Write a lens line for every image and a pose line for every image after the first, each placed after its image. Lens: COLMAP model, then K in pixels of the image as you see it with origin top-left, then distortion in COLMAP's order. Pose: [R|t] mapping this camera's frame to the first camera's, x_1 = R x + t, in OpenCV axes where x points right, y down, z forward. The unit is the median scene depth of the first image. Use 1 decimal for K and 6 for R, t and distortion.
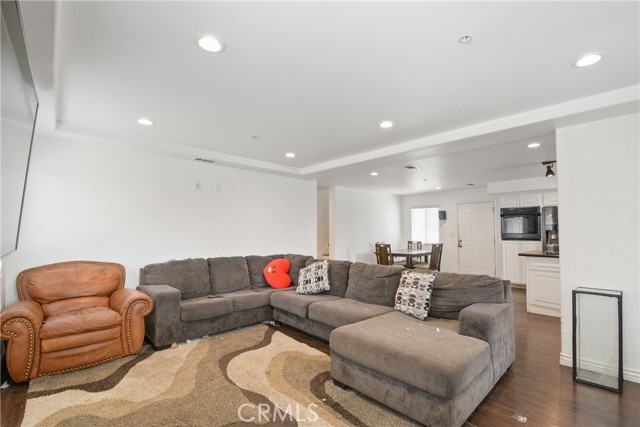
lens RADIAL K [[285.9, 0, 322.3], [0, 285.9, 229.6], [0, 0, 1]] dist [-0.000183, -0.000163]
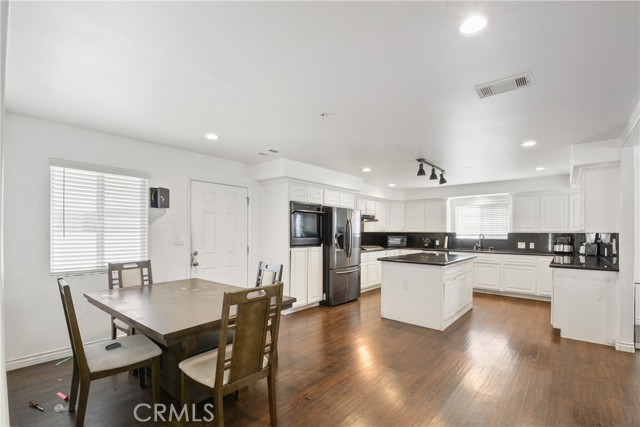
lens RADIAL K [[285.9, 0, 322.3], [0, 285.9, 229.6], [0, 0, 1]] dist [-0.000183, -0.000163]
pose [[-0.120731, 0.008092, 0.992652, -0.045563], [-0.013428, 0.999862, -0.009783, -0.000697], [-0.992594, -0.014510, -0.120606, 0.837900]]
